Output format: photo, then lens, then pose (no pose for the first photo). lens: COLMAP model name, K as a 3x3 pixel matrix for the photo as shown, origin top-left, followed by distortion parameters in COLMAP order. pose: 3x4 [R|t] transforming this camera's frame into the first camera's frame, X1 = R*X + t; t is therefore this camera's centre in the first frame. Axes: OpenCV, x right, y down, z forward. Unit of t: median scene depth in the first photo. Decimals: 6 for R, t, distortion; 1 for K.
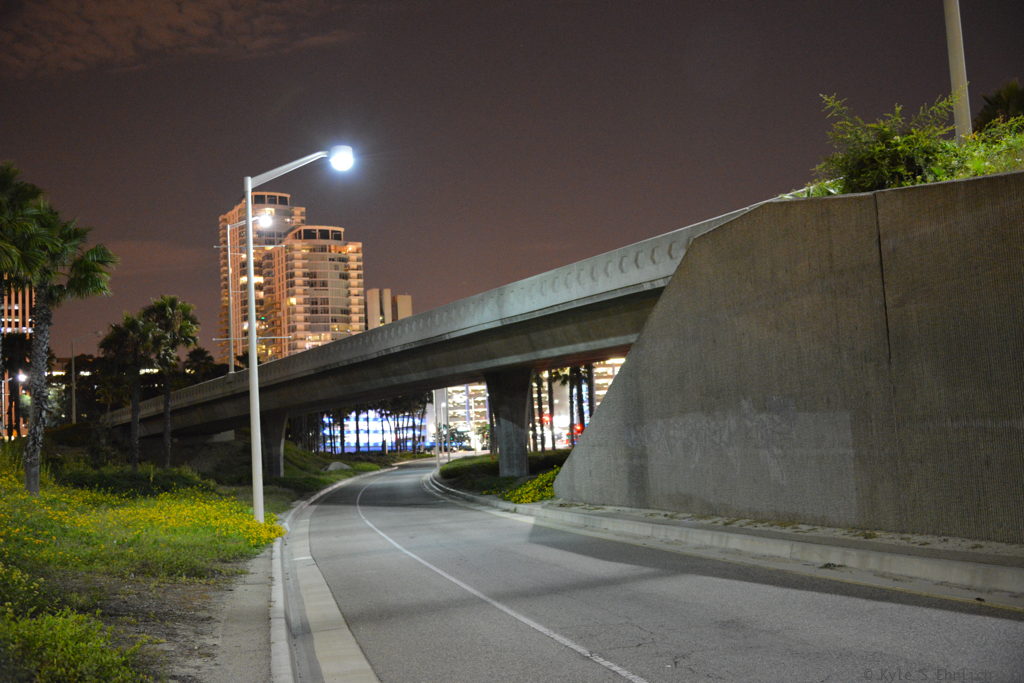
lens RADIAL K [[1028.3, 0, 512.0], [0, 1028.3, 341.5], [0, 0, 1]] dist [-0.035342, 0.015589]
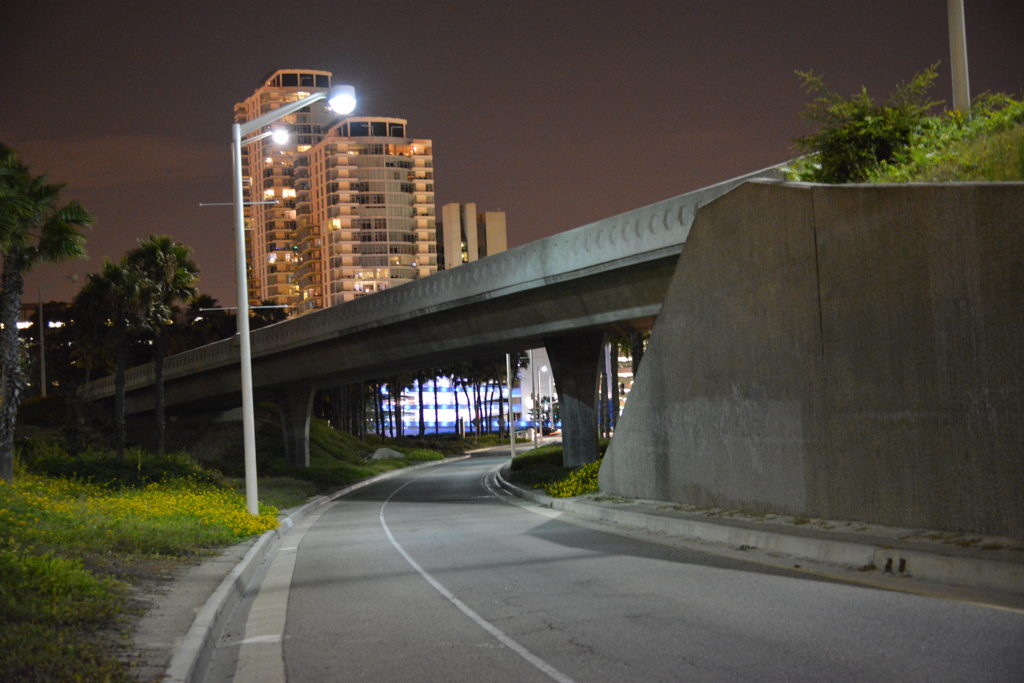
lens RADIAL K [[1490.9, 0, 512.0], [0, 1490.9, 341.5], [0, 0, 1]] dist [0.000661, -0.071690]
pose [[0.995226, -0.000458, -0.097592, 0.062270], [0.004794, 0.999011, 0.044198, -0.018135], [0.097475, -0.044455, 0.994245, -0.155873]]
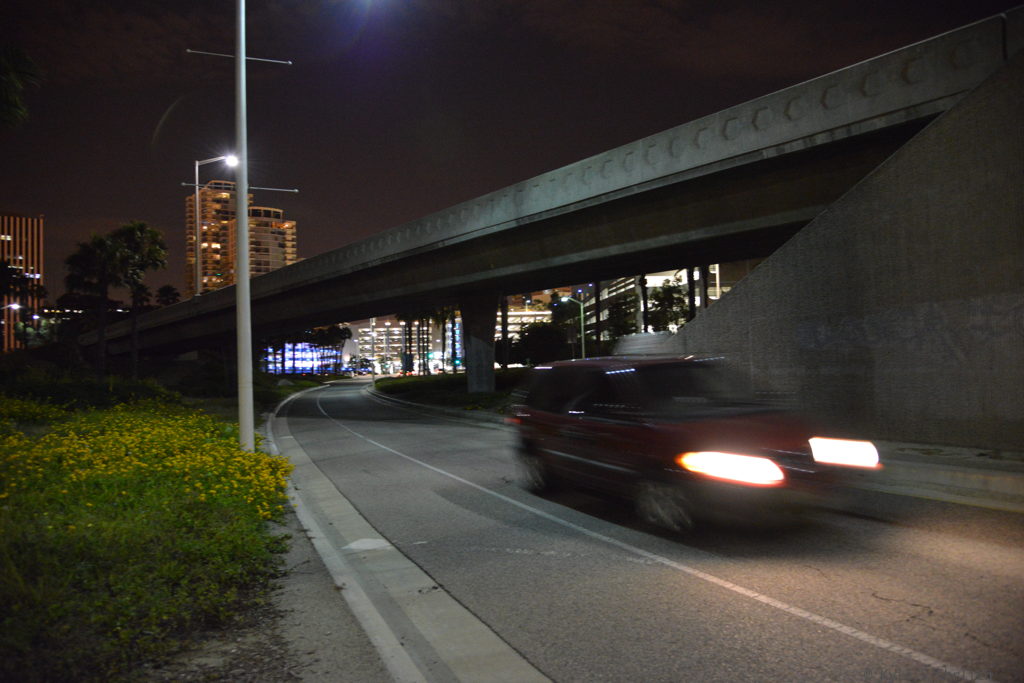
lens RADIAL K [[691.4, 0, 512.0], [0, 691.4, 341.5], [0, 0, 1]] dist [-0.047952, 0.015989]
pose [[0.985229, 0.028318, 0.168885, -0.089181], [-0.037311, 0.998036, 0.050317, 0.043156], [-0.167128, -0.055875, 0.984351, 0.305376]]
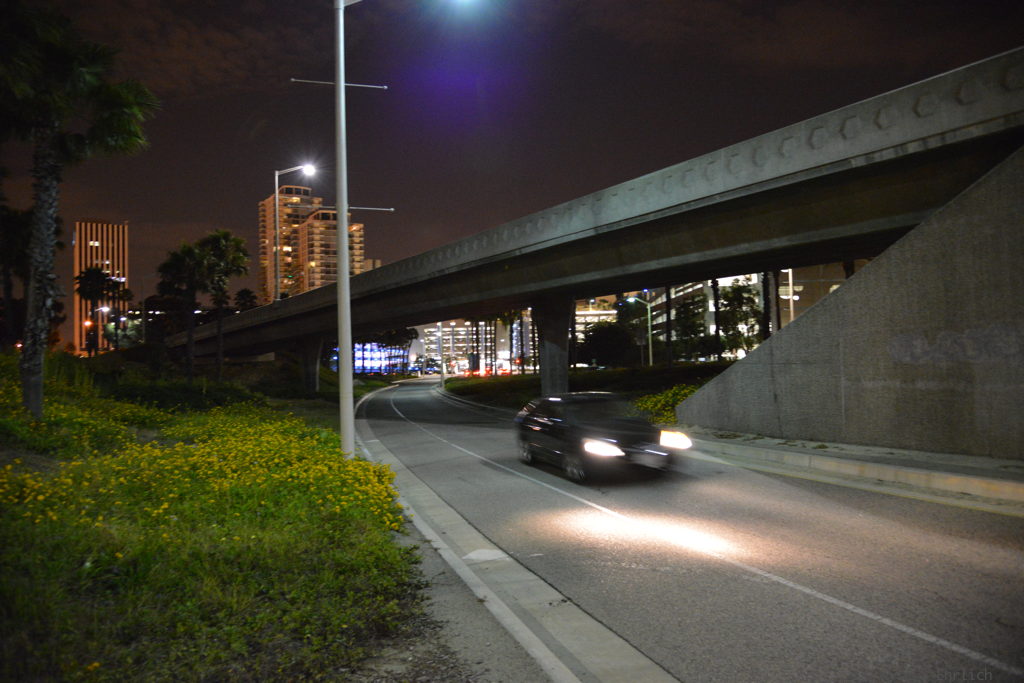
lens RADIAL K [[690.3, 0, 512.0], [0, 690.3, 341.5], [0, 0, 1]] dist [-0.043695, 0.005751]
pose [[0.996494, 0.026023, 0.079518, -0.101775], [-0.030465, 0.998012, 0.055167, 0.037458], [-0.077925, -0.057396, 0.995306, 0.299027]]
